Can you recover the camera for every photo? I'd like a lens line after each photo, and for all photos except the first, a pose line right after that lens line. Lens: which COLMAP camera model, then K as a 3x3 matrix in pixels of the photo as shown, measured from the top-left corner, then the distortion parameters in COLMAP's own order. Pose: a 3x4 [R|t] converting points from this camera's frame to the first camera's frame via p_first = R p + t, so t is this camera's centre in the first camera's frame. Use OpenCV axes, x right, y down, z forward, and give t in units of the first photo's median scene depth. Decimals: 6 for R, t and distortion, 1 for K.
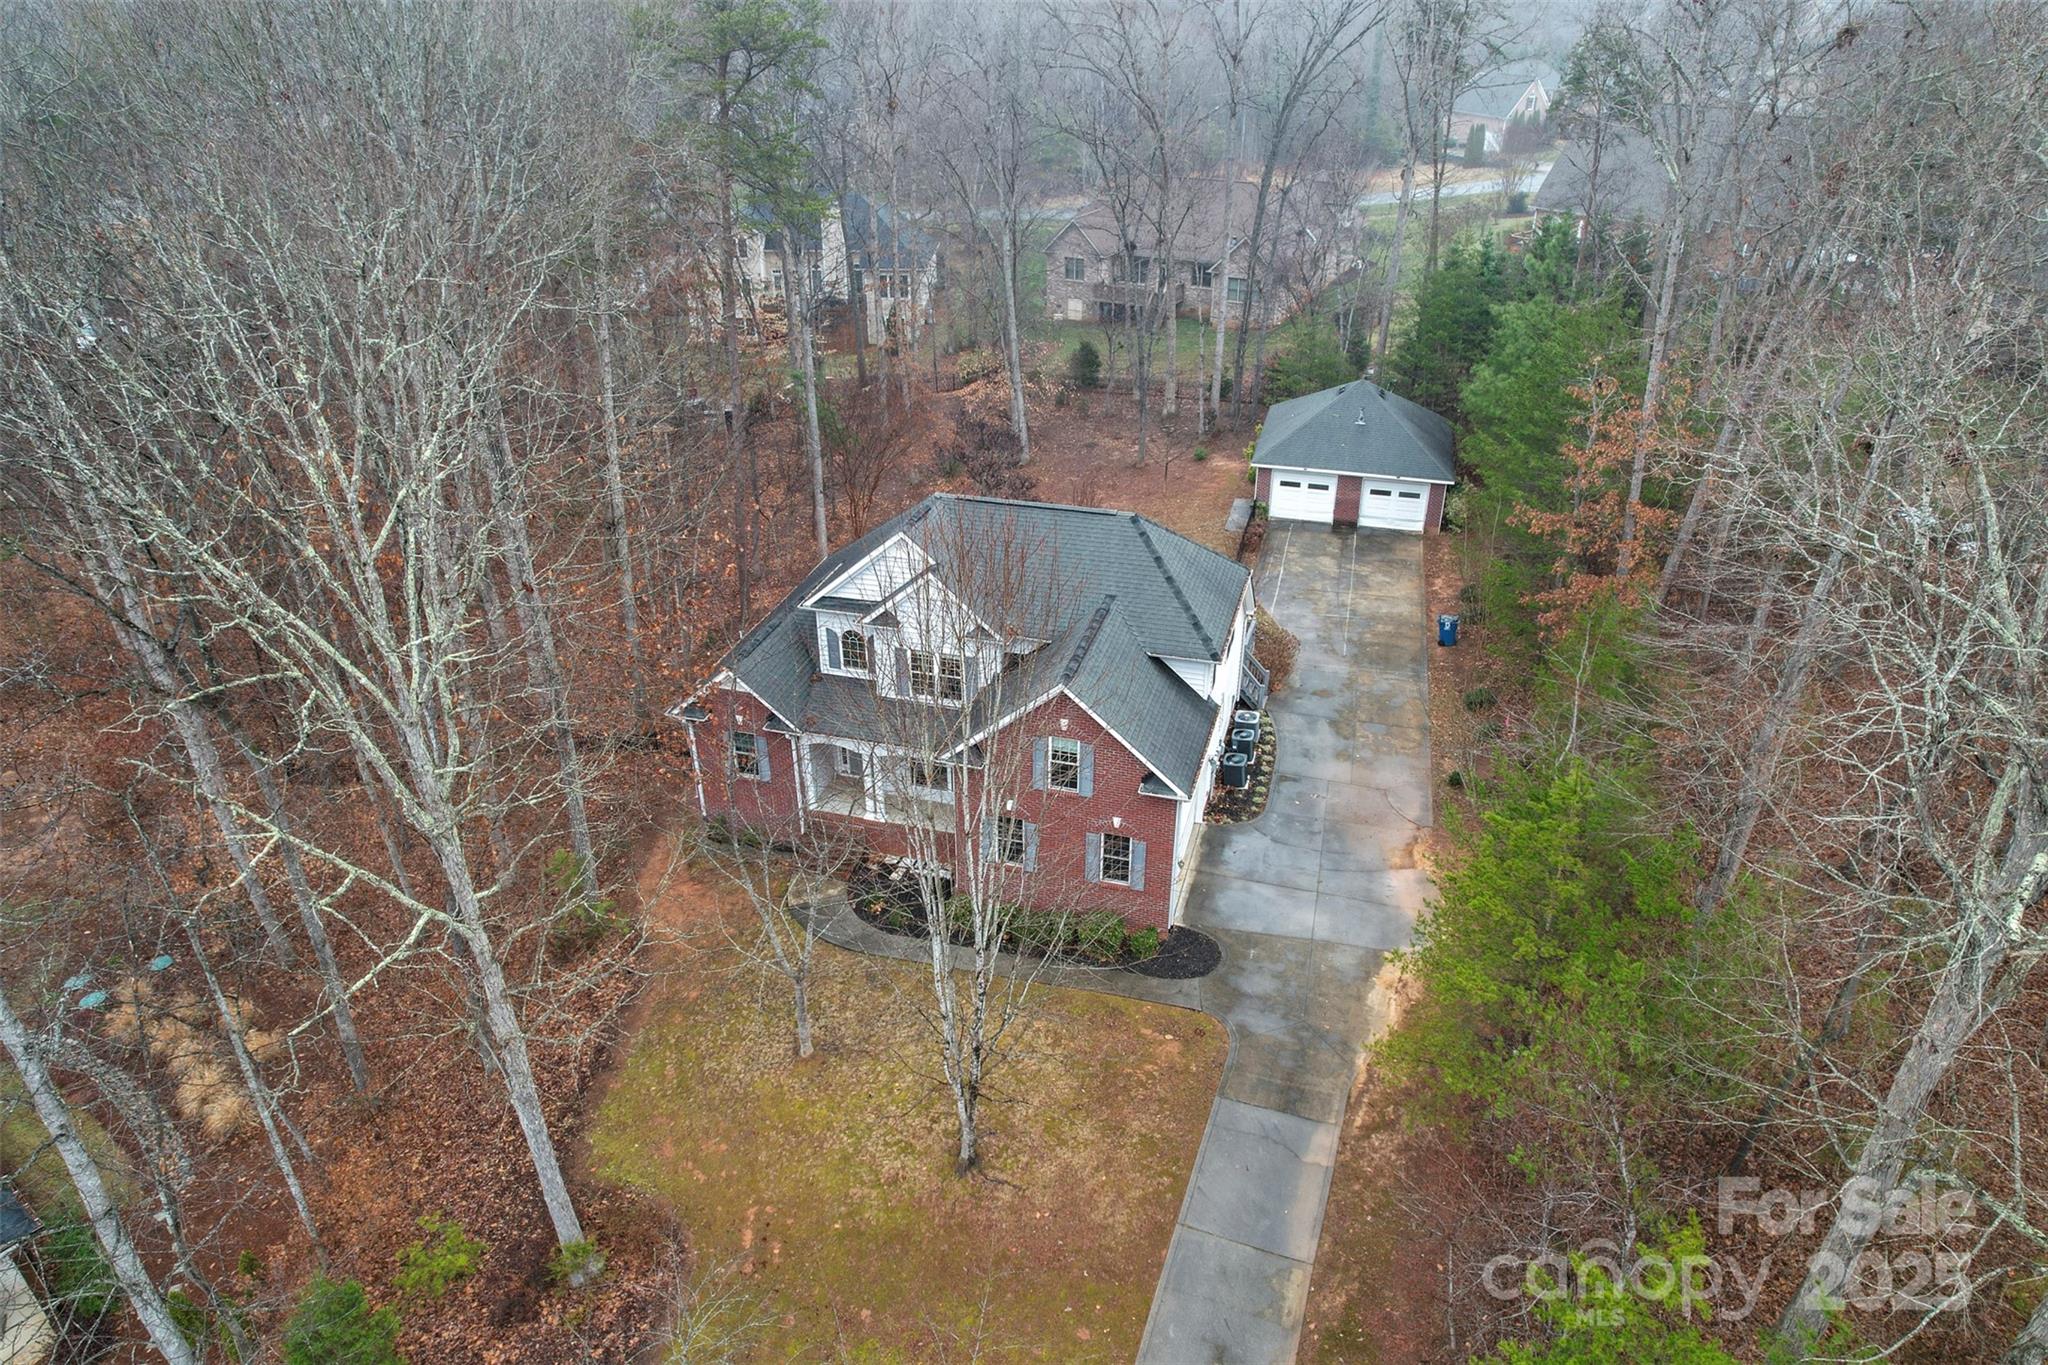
lens RADIAL K [[1308.2, 0, 1024.0], [0, 1308.2, 682.5], [0, 0, 1]] dist [-0.046156, -0.000943]
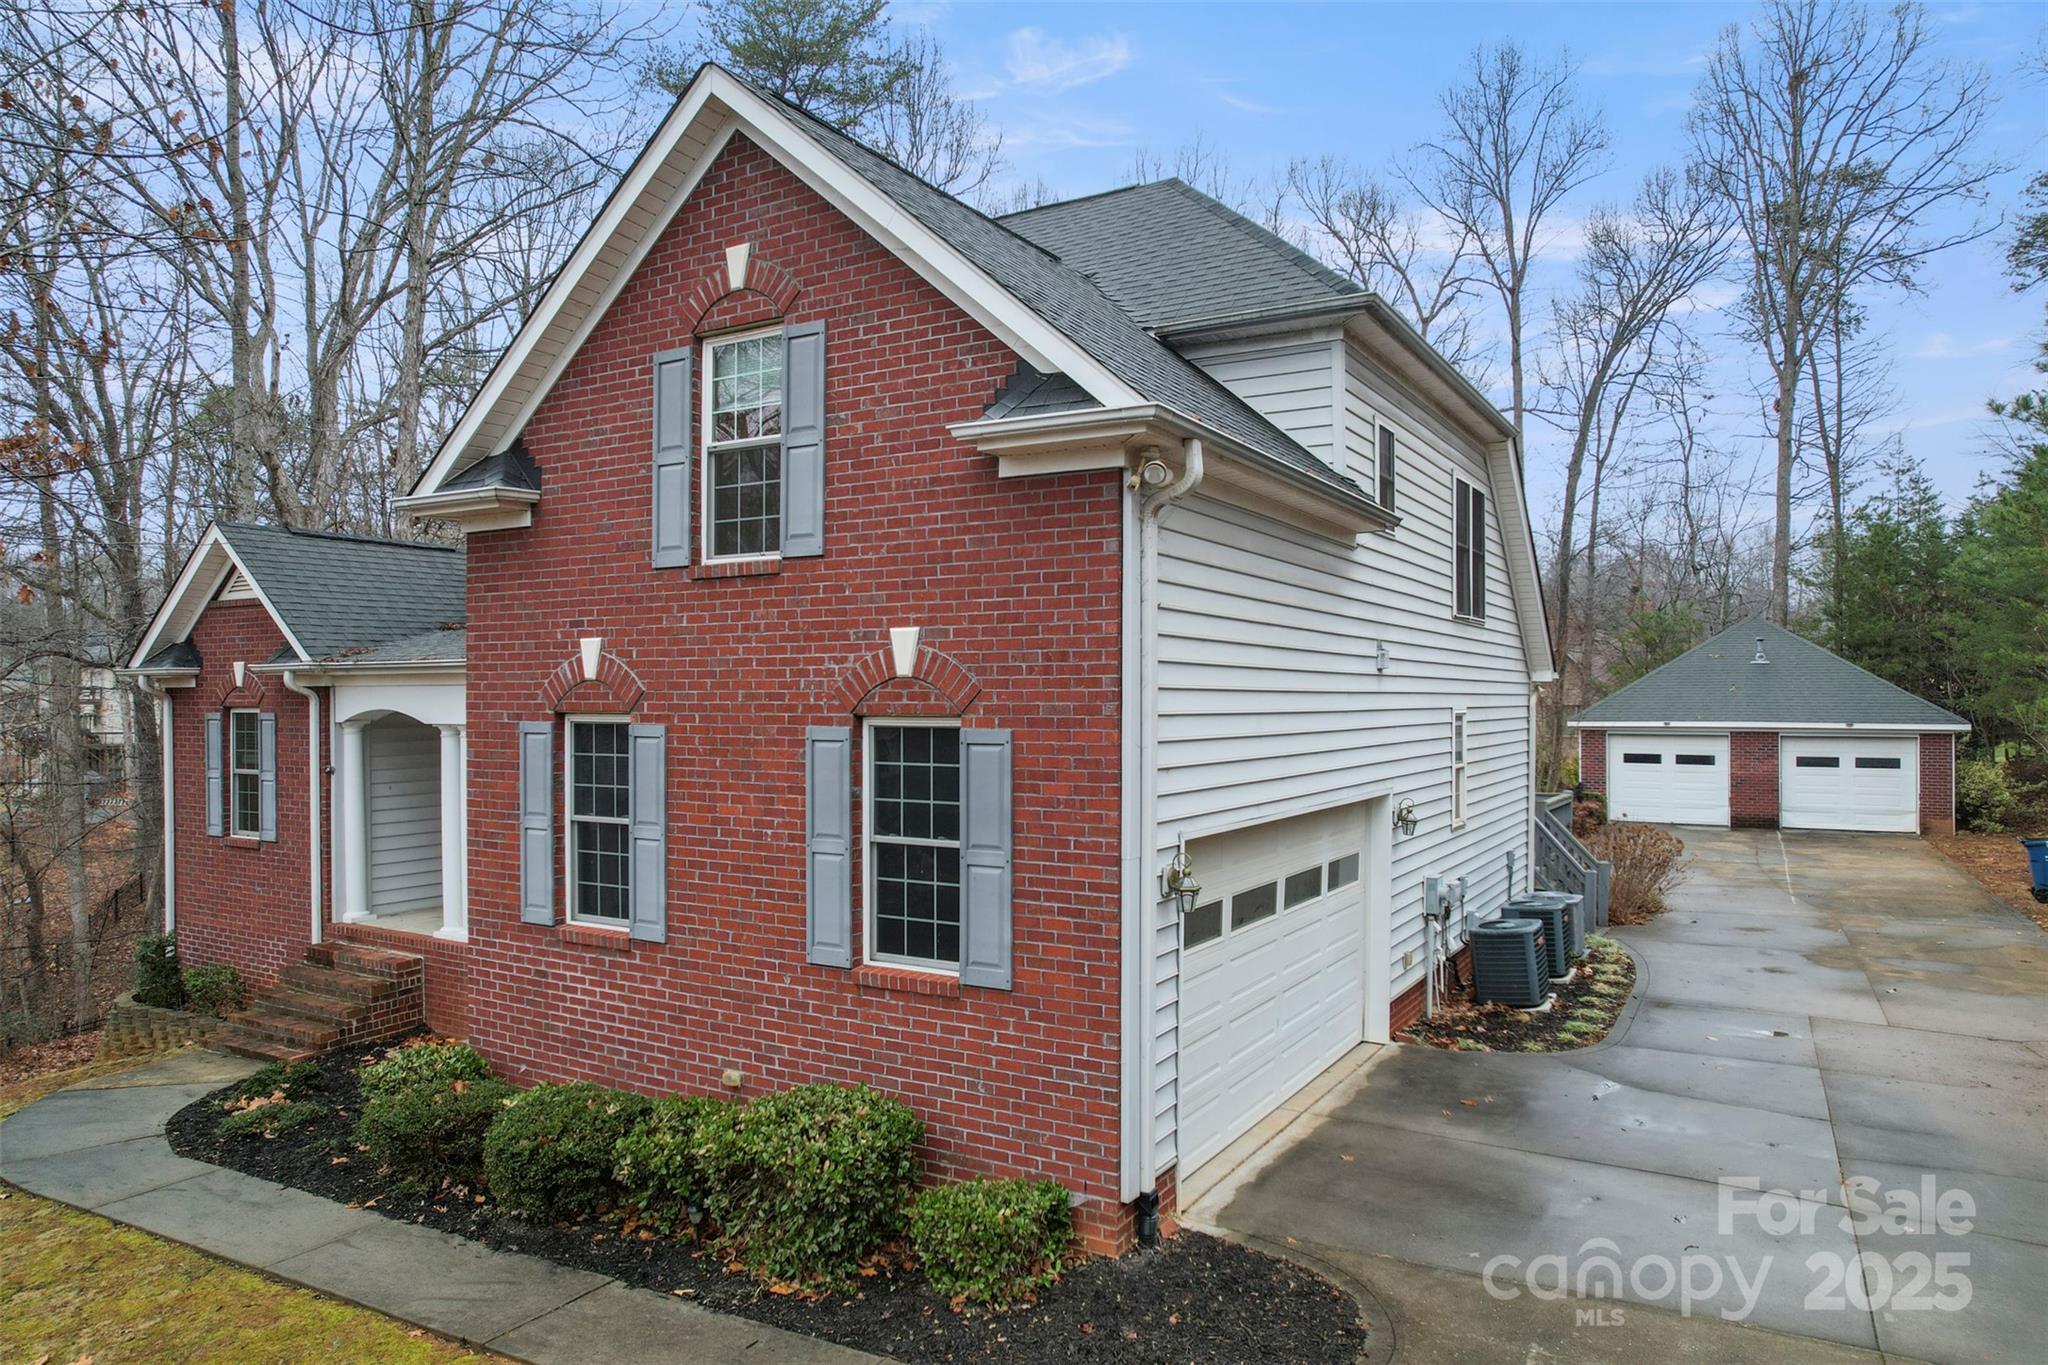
lens RADIAL K [[1293.4, 0, 1022.9], [0, 1293.4, 697.3], [0, 0, 1]] dist [-0.033567, 0.004489]
pose [[0.966189, 0.003905, -0.257804, 0.140758], [-0.127851, 0.875557, -0.465891, 0.203606], [0.223903, 0.483099, 0.846453, 0.729715]]
